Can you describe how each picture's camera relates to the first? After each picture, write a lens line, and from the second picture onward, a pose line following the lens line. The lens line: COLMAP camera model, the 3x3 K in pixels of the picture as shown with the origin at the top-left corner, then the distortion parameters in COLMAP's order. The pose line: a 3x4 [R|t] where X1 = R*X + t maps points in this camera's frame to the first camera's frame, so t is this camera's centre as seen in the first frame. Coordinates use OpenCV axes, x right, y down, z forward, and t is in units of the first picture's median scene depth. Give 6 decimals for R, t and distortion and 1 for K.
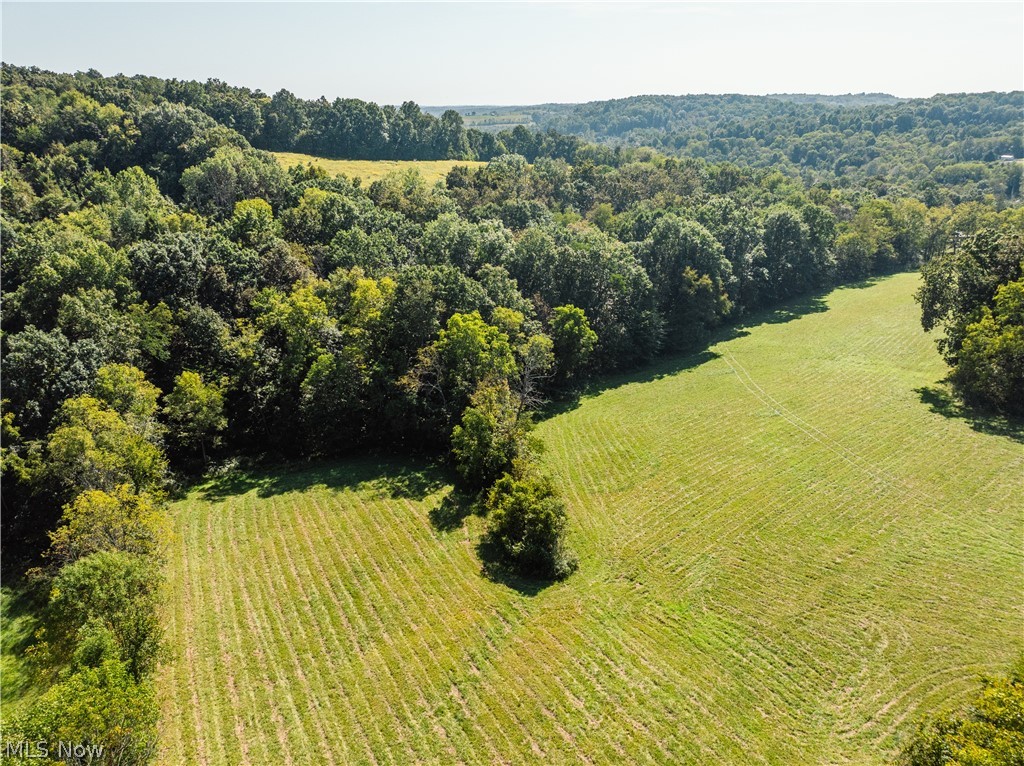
lens RADIAL K [[733.4, 0, 517.5], [0, 733.4, 386.1], [0, 0, 1]] dist [-0.054572, 0.014810]
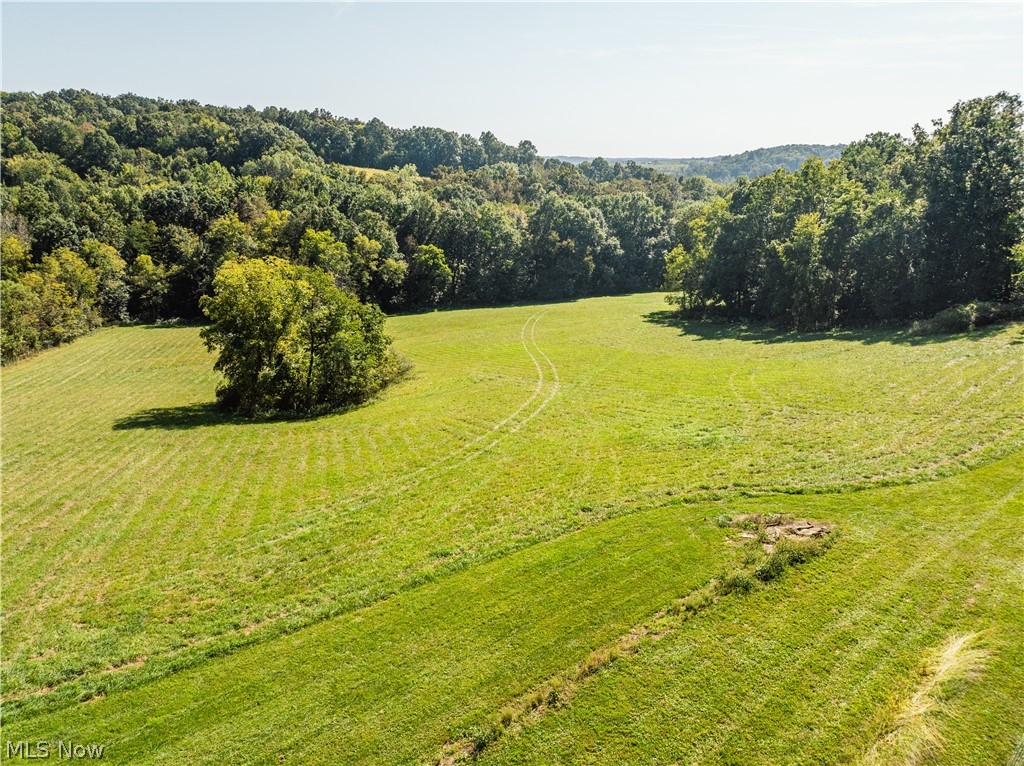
lens RADIAL K [[733.4, 0, 517.5], [0, 733.4, 386.1], [0, 0, 1]] dist [-0.054572, 0.014810]
pose [[0.971060, 0.081304, -0.224569, 0.310979], [-0.095941, 0.993864, -0.055036, 0.118059], [0.218717, 0.074988, 0.972903, -0.154695]]
